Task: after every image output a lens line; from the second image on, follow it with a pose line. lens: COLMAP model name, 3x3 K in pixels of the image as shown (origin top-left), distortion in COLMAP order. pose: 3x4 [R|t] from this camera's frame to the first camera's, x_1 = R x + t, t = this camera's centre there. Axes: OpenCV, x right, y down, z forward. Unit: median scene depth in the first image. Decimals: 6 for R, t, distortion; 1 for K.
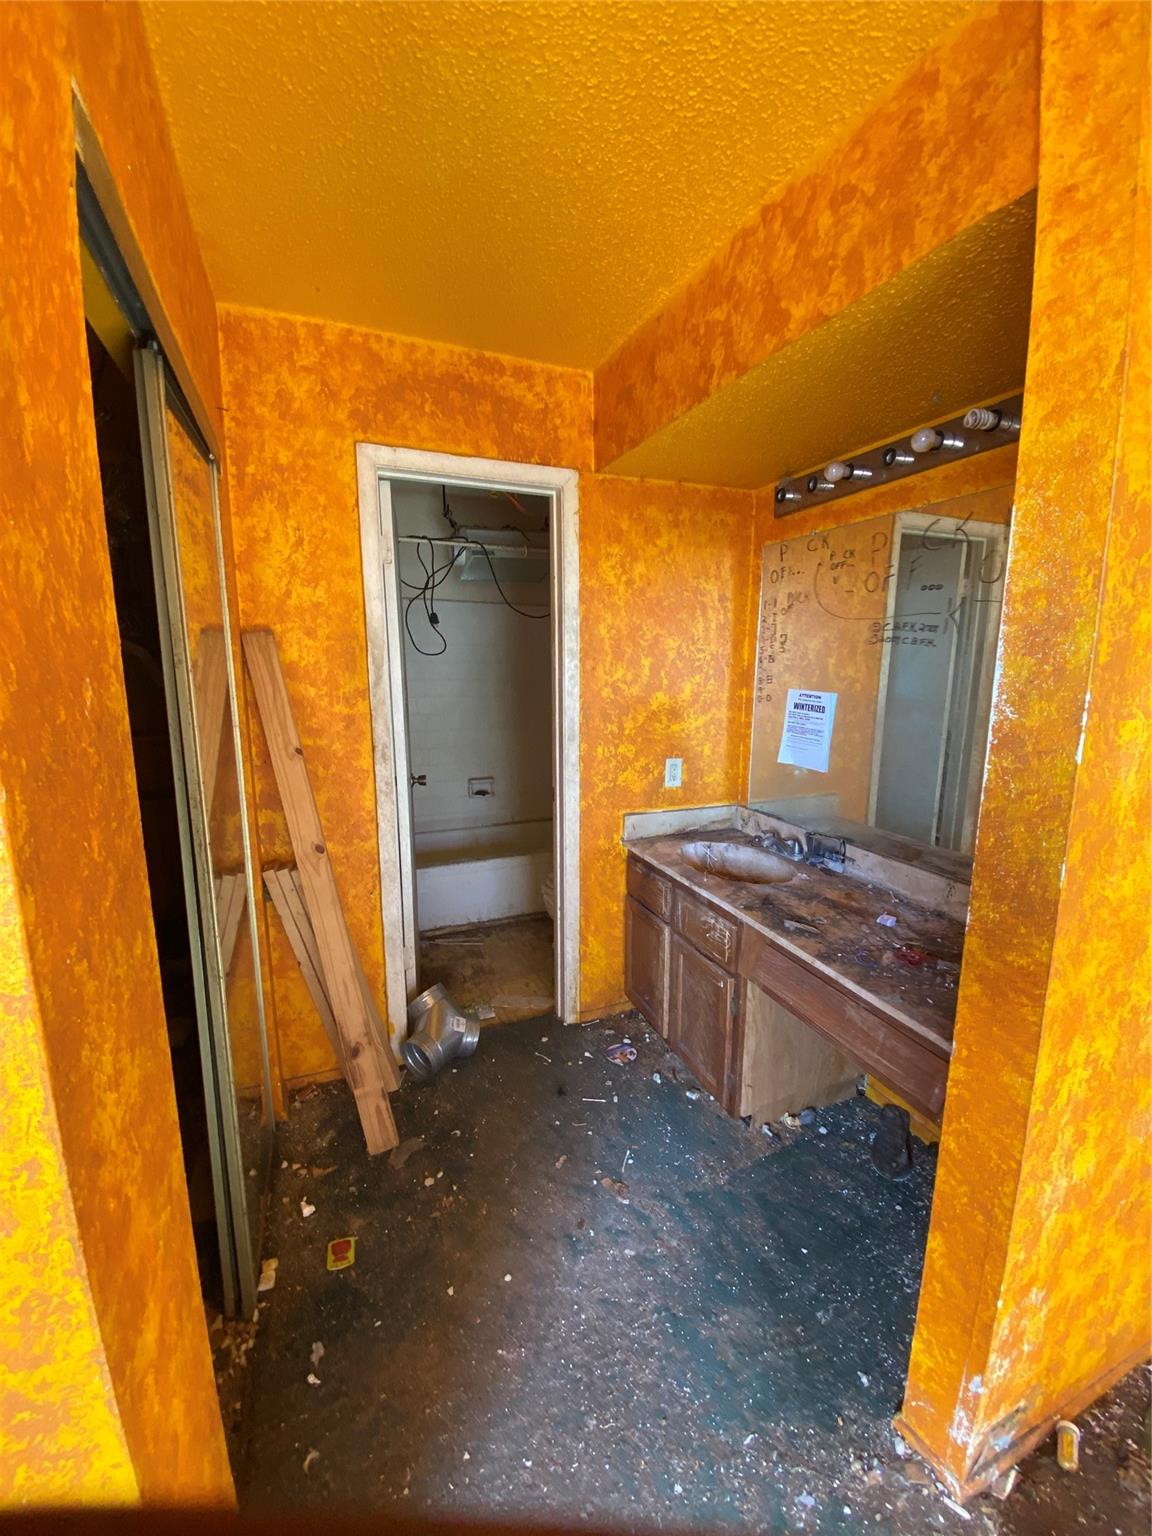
lens RADIAL K [[617.9, 0, 576.0], [0, 617.9, 768.0], [0, 0, 1]] dist [0.053463, -0.000002]
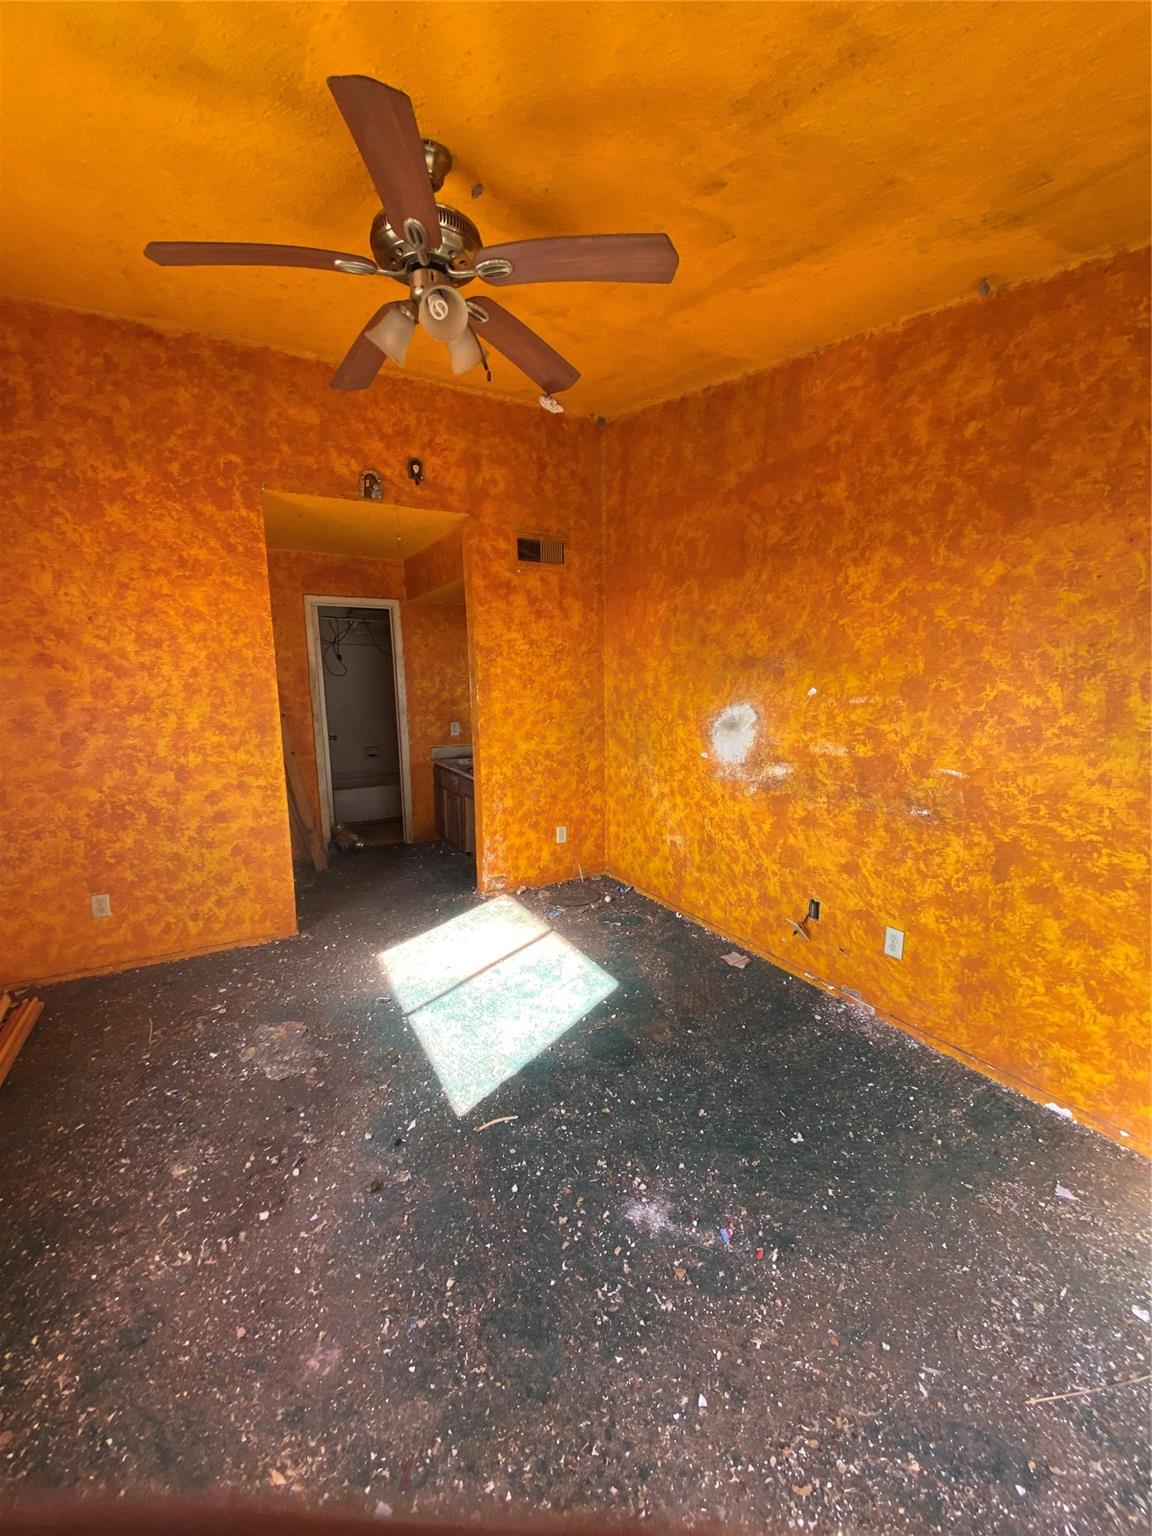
lens RADIAL K [[617.9, 0, 576.0], [0, 617.9, 768.0], [0, 0, 1]] dist [0.053463, -0.000002]
pose [[0.992442, -0.030844, 0.118779, 0.337517], [0.033752, 0.999176, -0.022549, 0.222984], [-0.117985, 0.026388, 0.992665, -1.301799]]
